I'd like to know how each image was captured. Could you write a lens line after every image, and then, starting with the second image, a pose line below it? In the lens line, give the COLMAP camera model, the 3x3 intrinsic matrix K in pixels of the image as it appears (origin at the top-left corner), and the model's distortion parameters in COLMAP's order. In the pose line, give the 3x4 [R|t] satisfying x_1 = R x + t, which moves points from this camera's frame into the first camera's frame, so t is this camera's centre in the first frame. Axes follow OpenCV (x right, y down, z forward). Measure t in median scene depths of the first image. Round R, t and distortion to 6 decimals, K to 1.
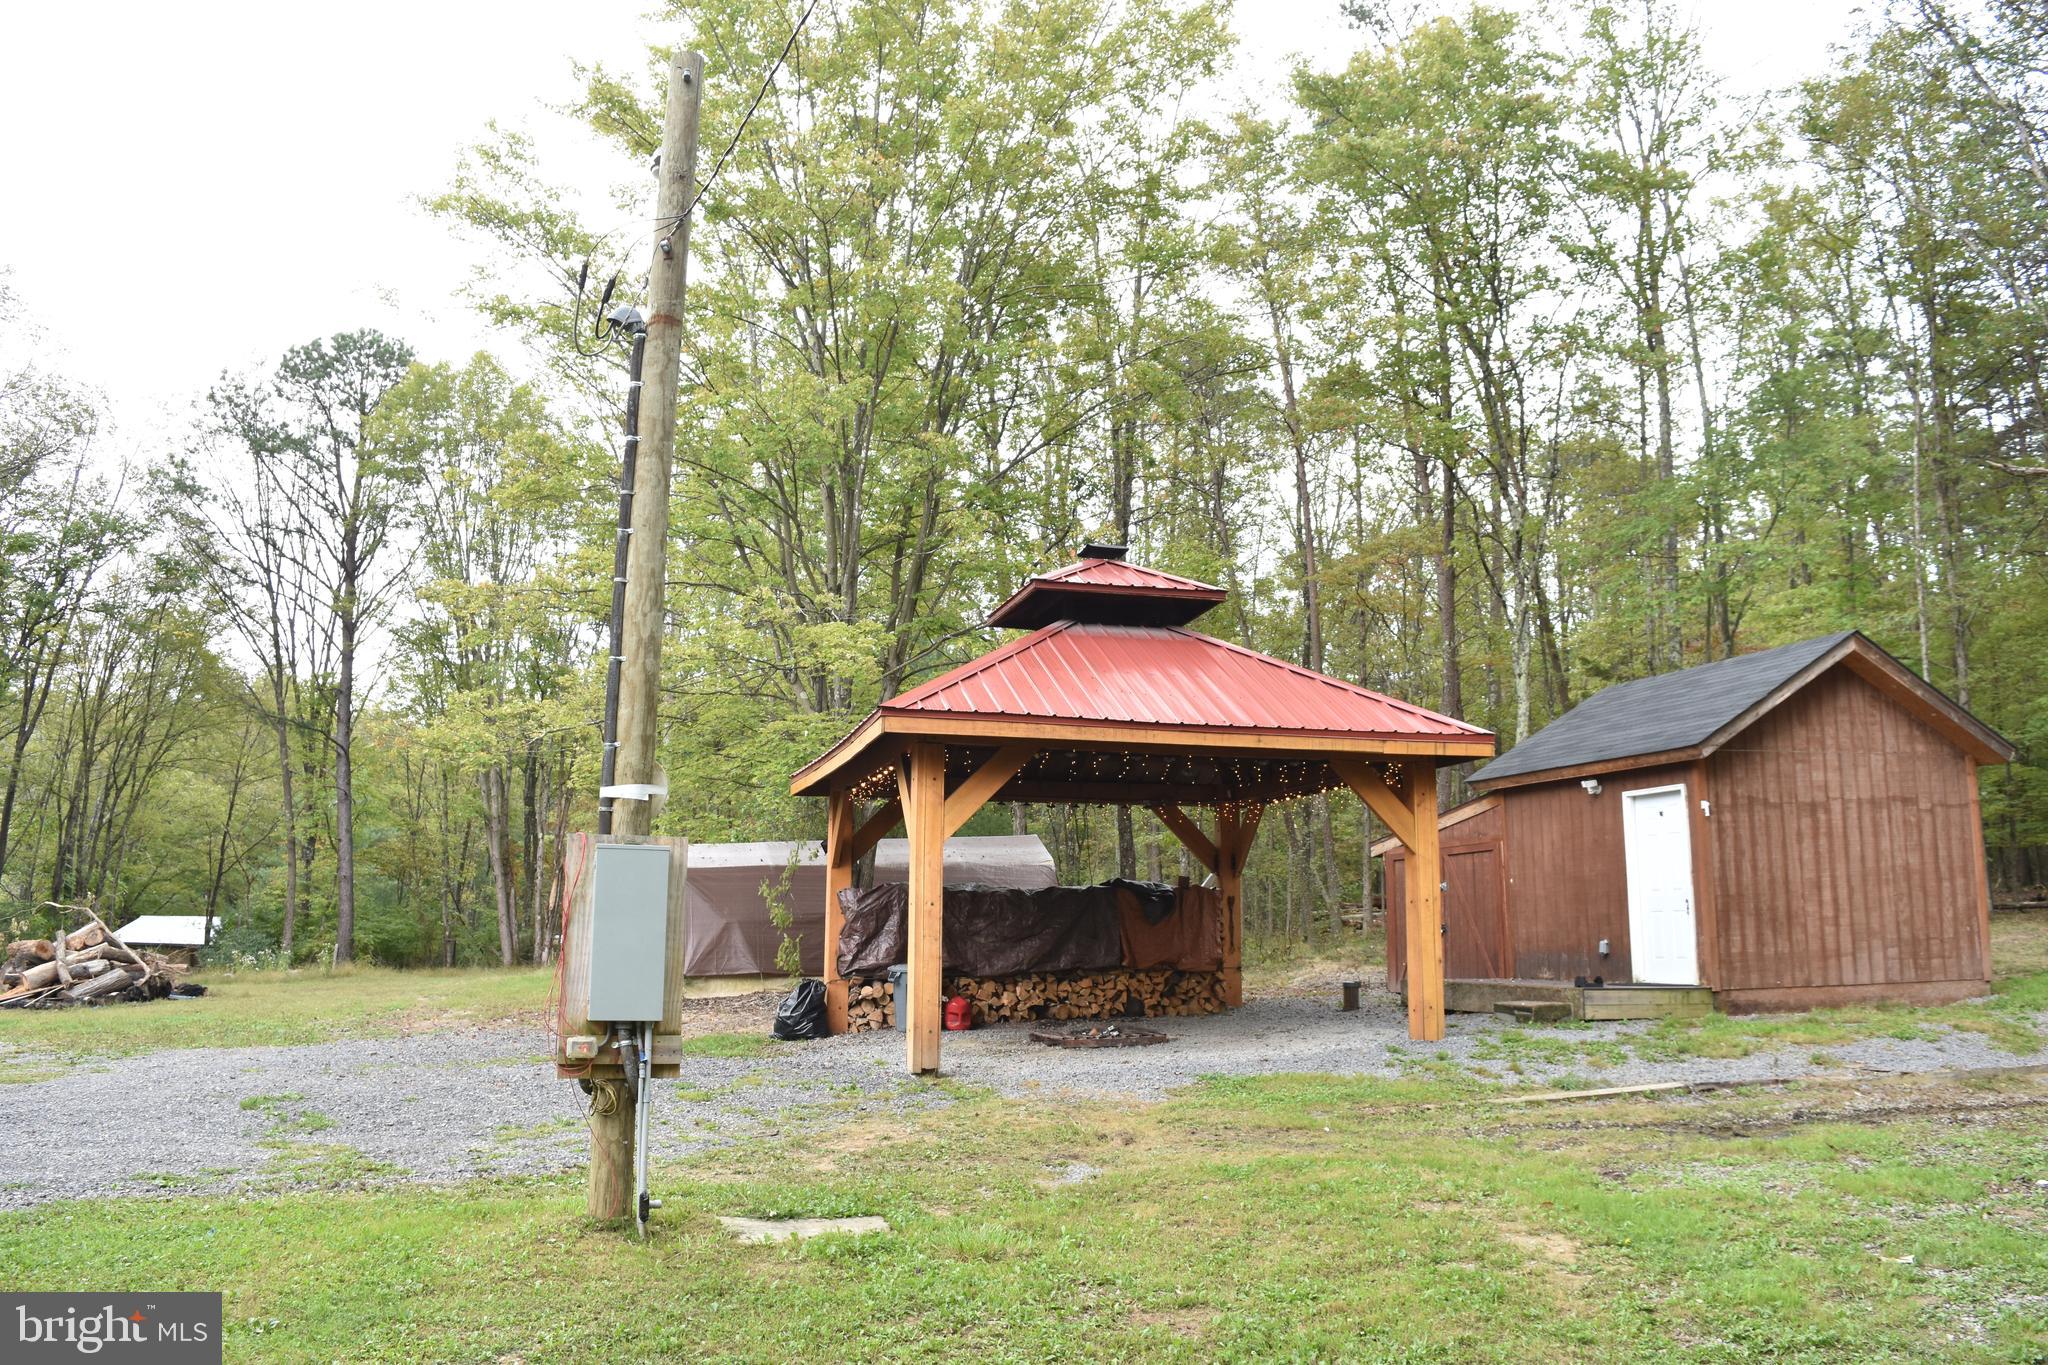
lens RADIAL K [[1662.2, 0, 1017.9], [0, 1662.2, 680.1], [0, 0, 1]] dist [-0.097193, 0.035020]
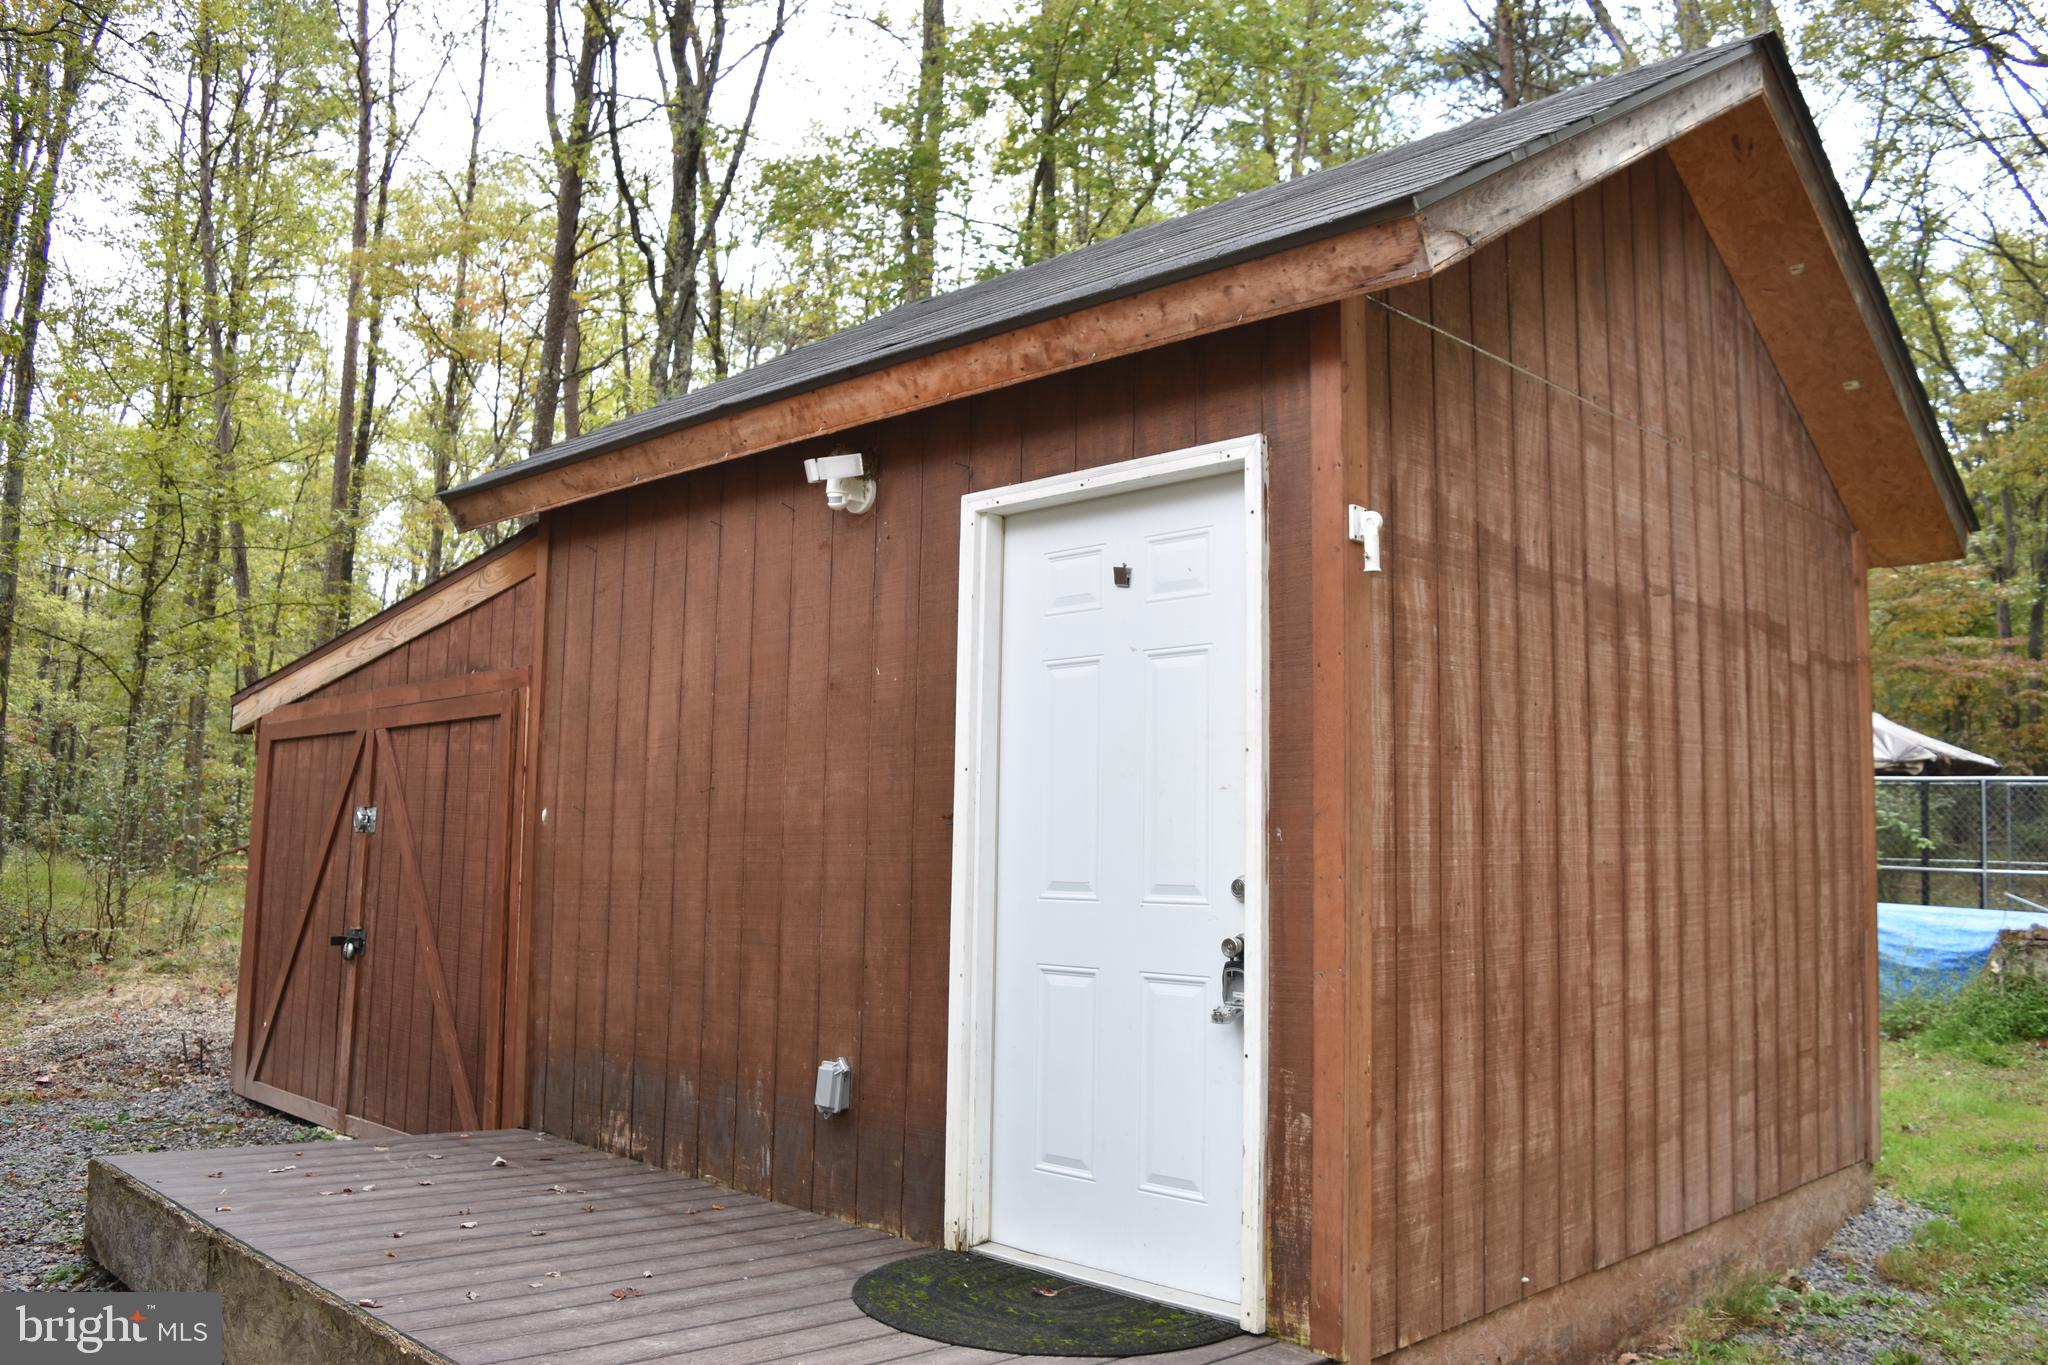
lens RADIAL K [[1662.2, 0, 1017.9], [0, 1662.2, 680.1], [0, 0, 1]] dist [-0.097193, 0.035020]
pose [[0.875465, 0.077952, 0.476952, 0.268197], [-0.101183, 0.994598, 0.023170, 0.094814], [-0.472570, -0.068544, 0.878624, 0.806077]]
